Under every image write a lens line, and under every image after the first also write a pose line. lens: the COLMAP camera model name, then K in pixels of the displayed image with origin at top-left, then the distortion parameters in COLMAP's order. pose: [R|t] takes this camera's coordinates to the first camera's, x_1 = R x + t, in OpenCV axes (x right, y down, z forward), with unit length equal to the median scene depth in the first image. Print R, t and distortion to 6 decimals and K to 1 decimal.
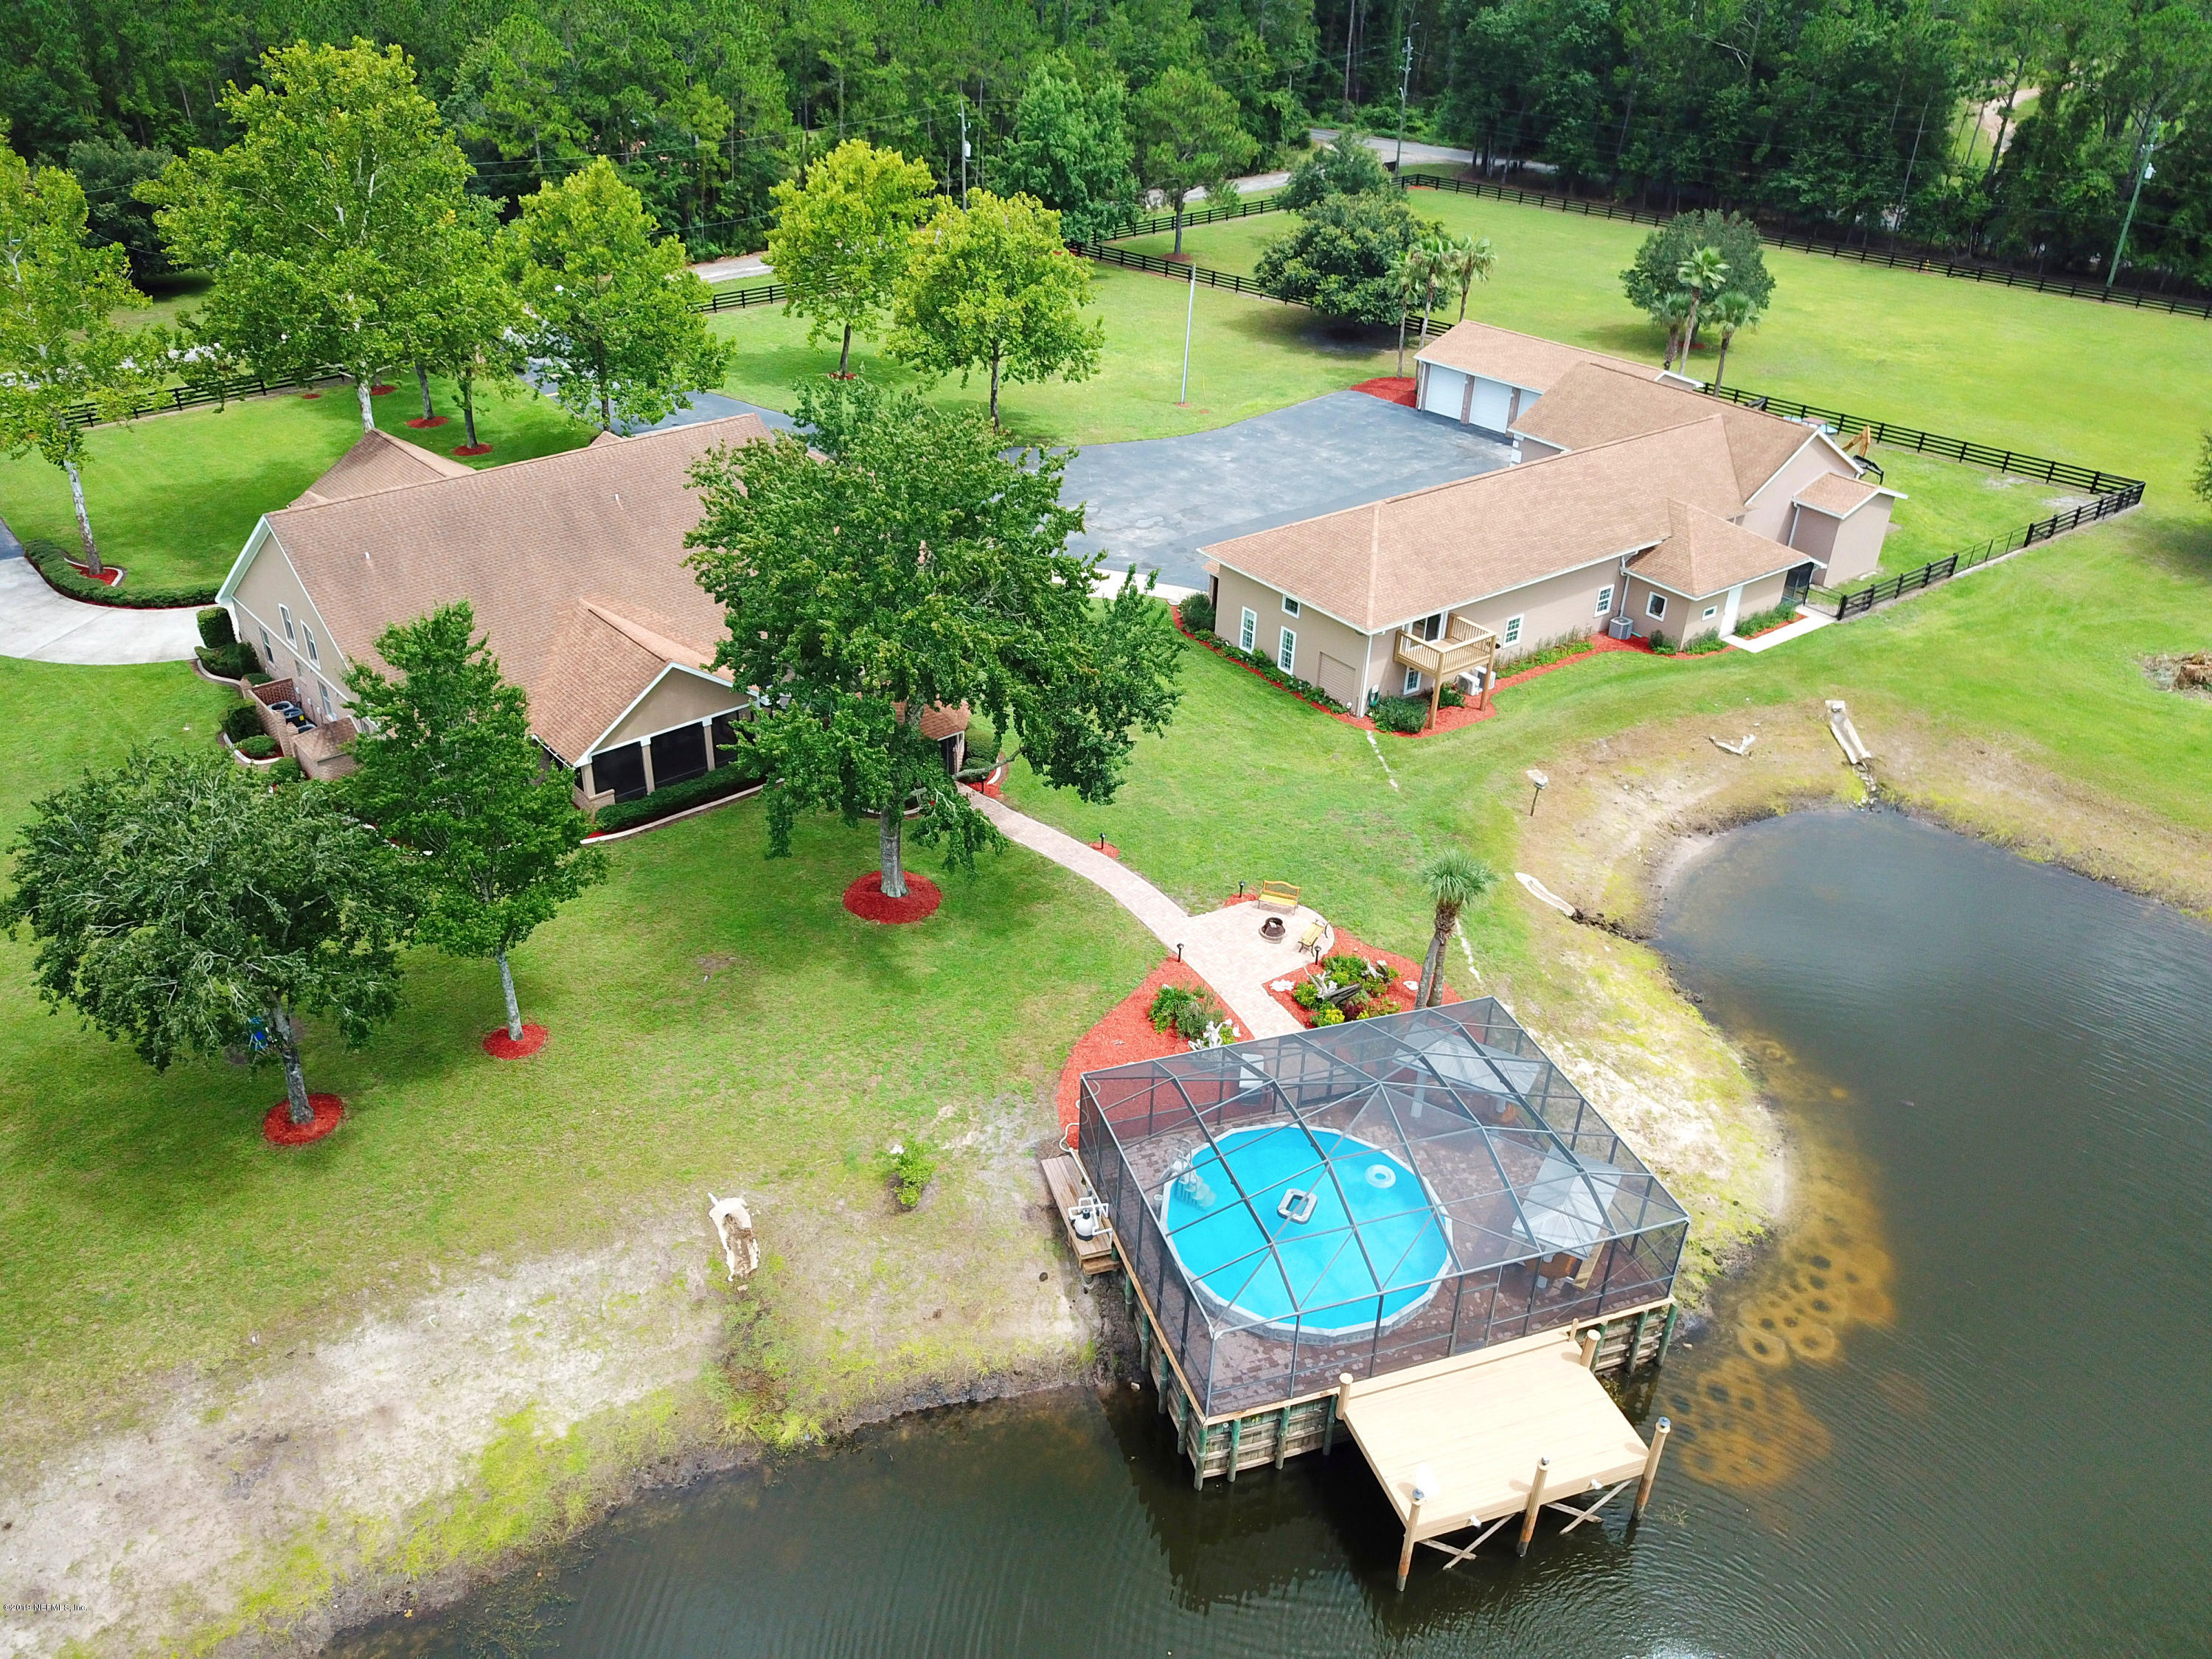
lens RADIAL K [[1653.5, 0, 981.3], [0, 1653.5, 826.3], [0, 0, 1]] dist [0.089682, -0.212340]
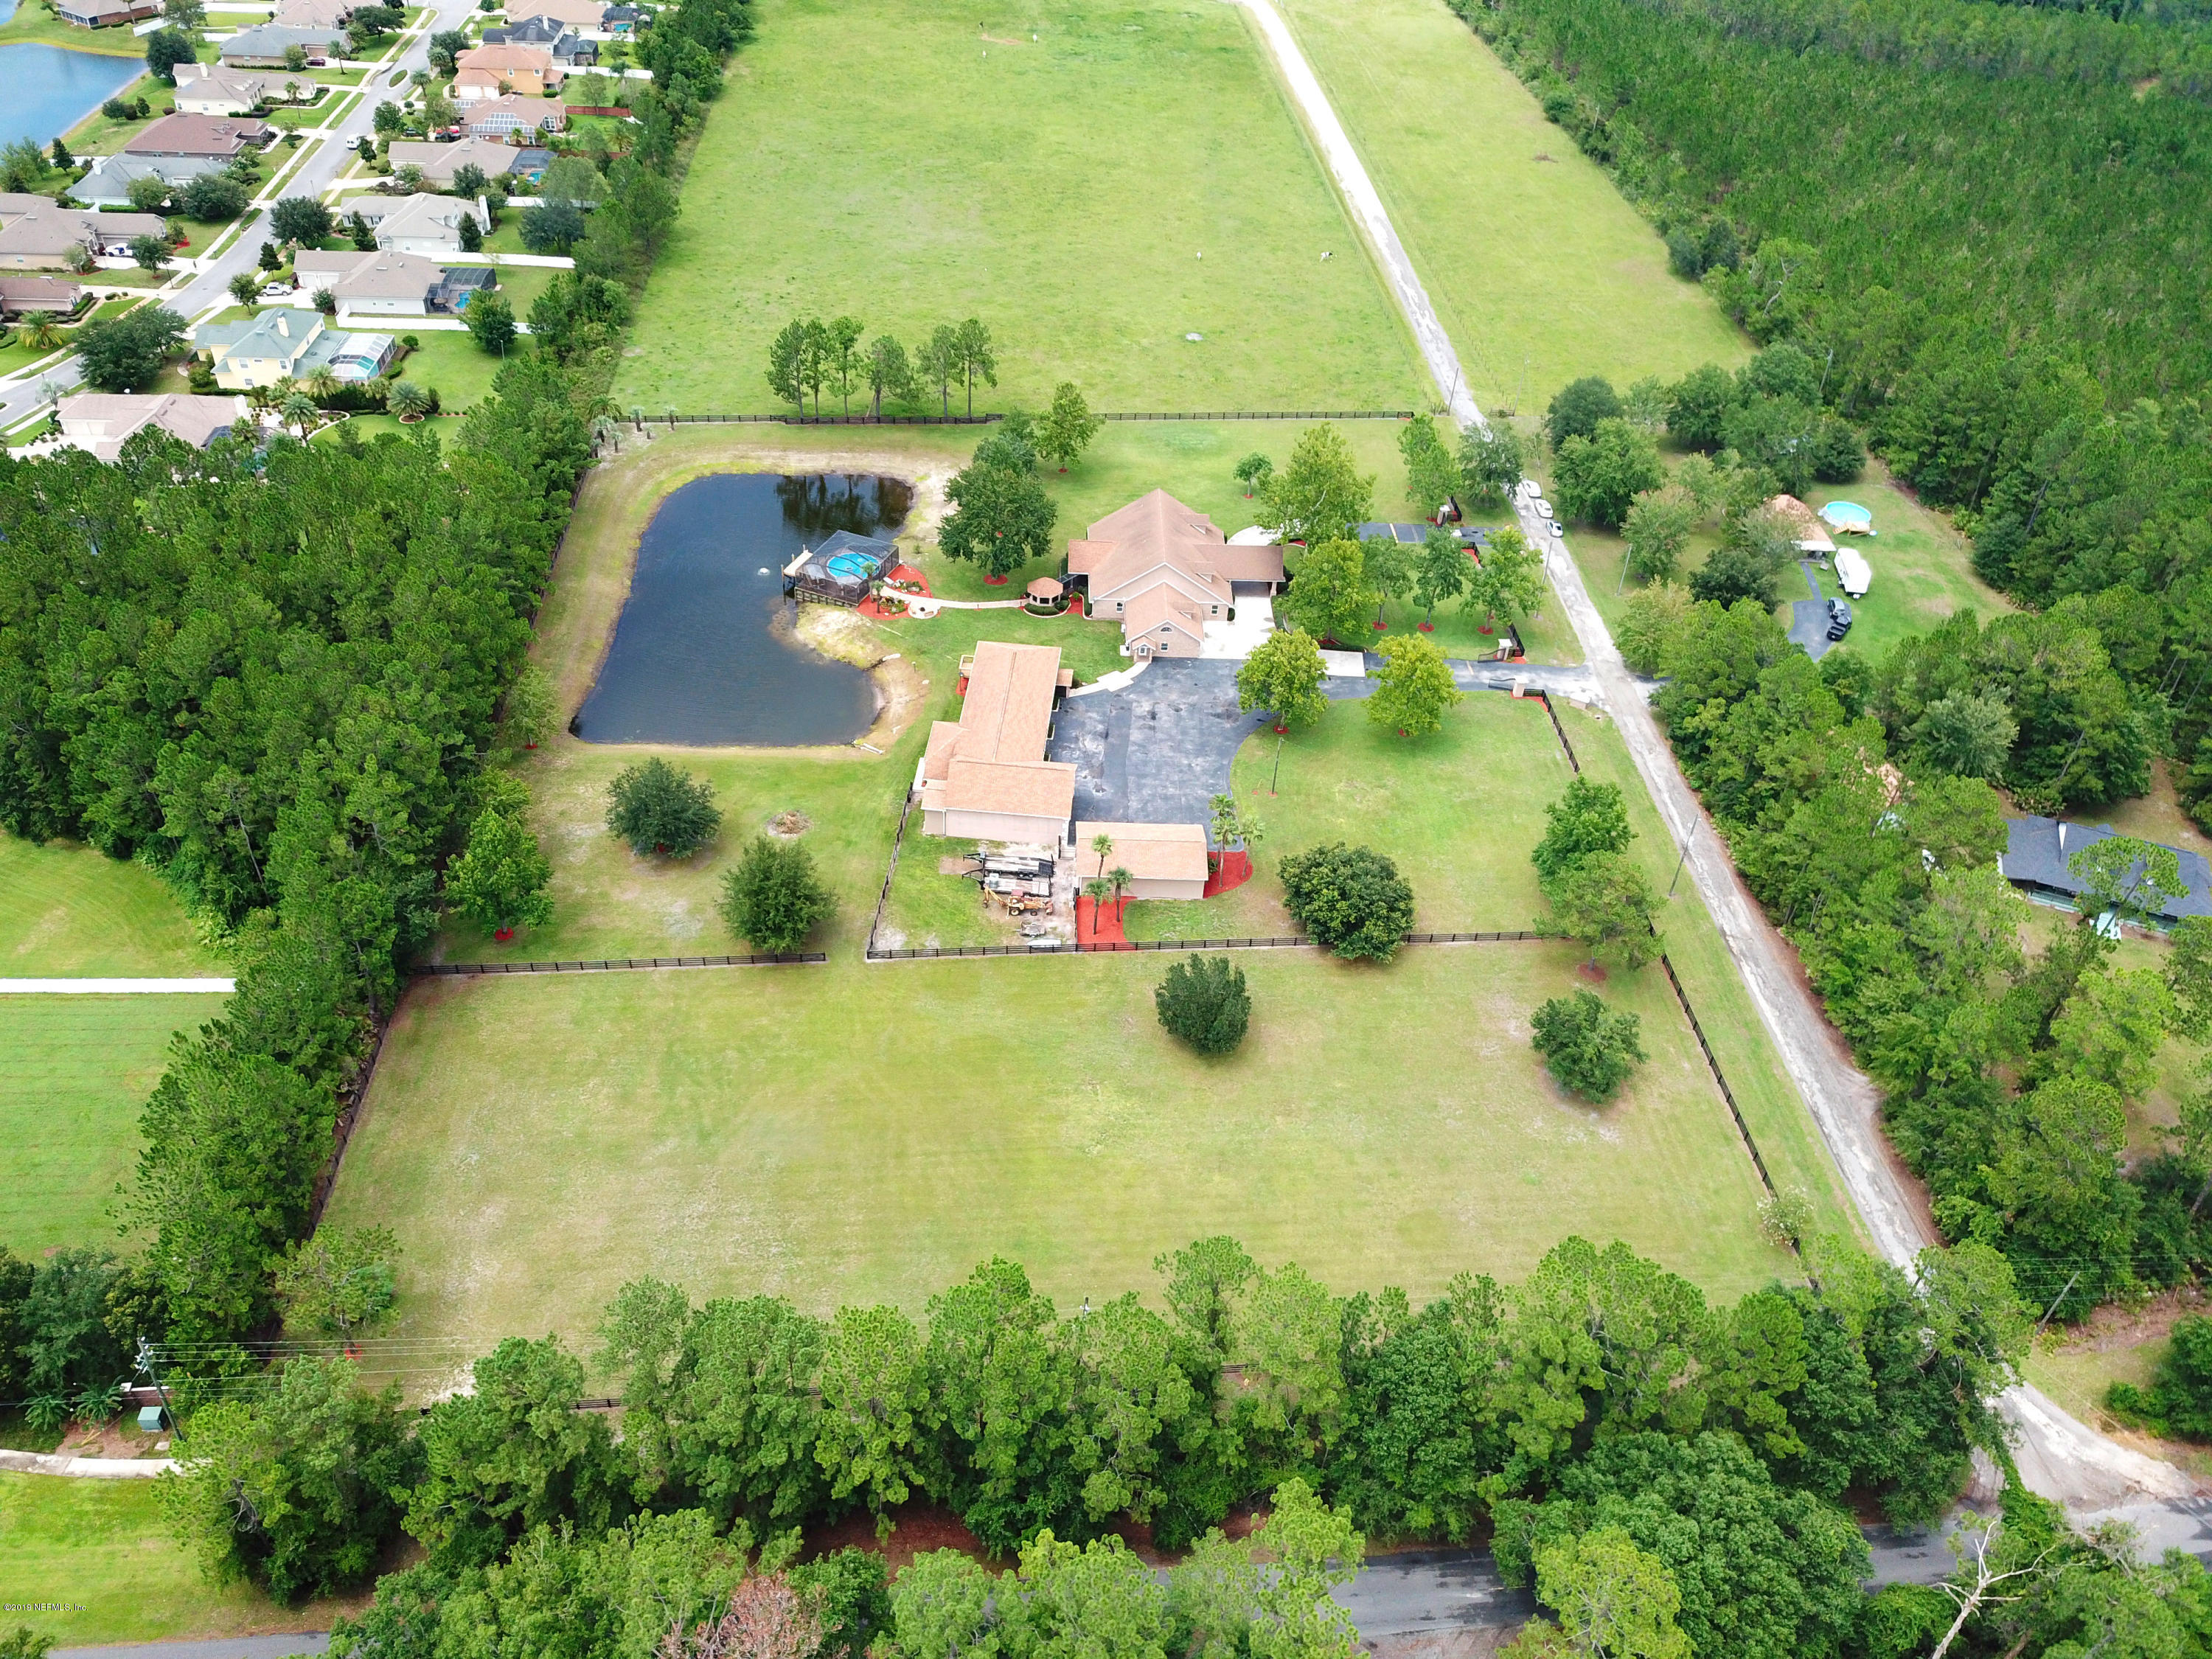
lens RADIAL K [[1721.6, 0, 1089.0], [0, 1721.6, 821.0], [0, 0, 1]] dist [0.000953, 0.008603]
pose [[-0.612525, 0.471346, -0.634543, 2.356717], [-0.440766, 0.462705, 0.769174, -2.583655], [0.656154, 0.750824, -0.075665, 1.640947]]
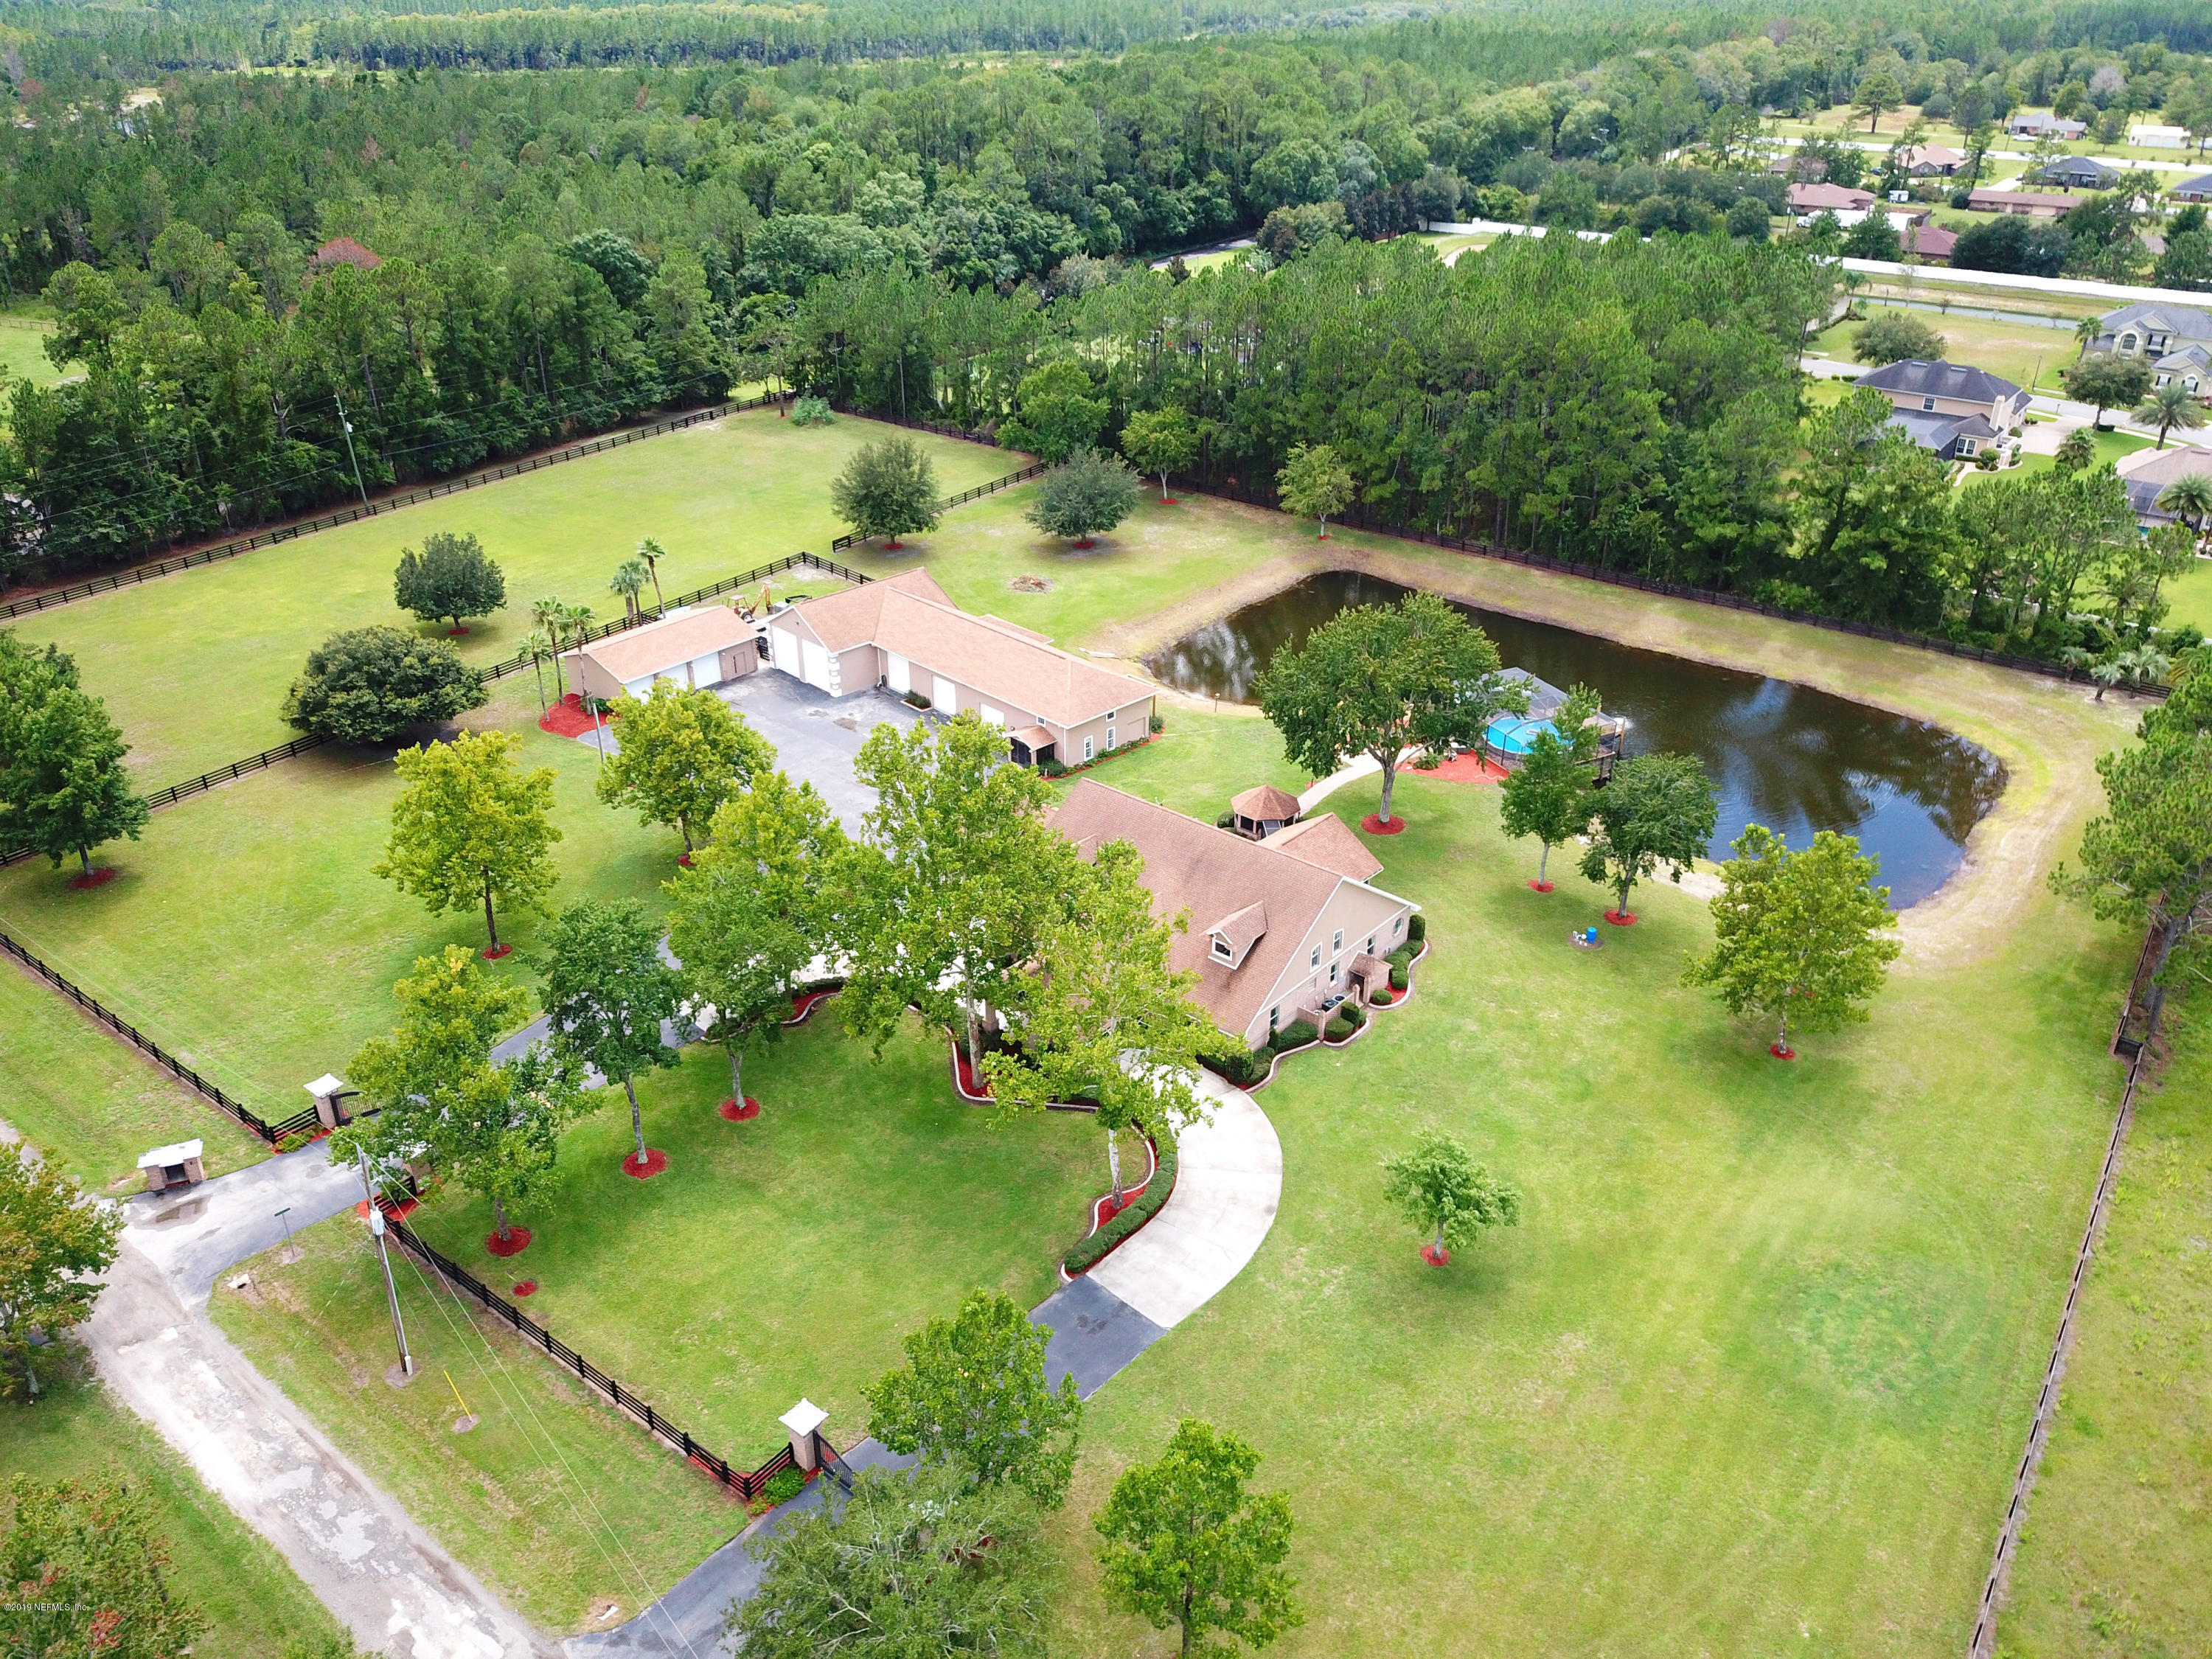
lens RADIAL K [[1705.2, 0, 1104.4], [0, 1705.2, 828.0], [0, 0, 1]] dist [-0.002237, 0.011163]
pose [[-0.187092, -0.456012, 0.870086, -1.639776], [0.503962, 0.715731, 0.483479, -1.032913], [-0.843220, 0.528945, 0.095905, 0.942333]]
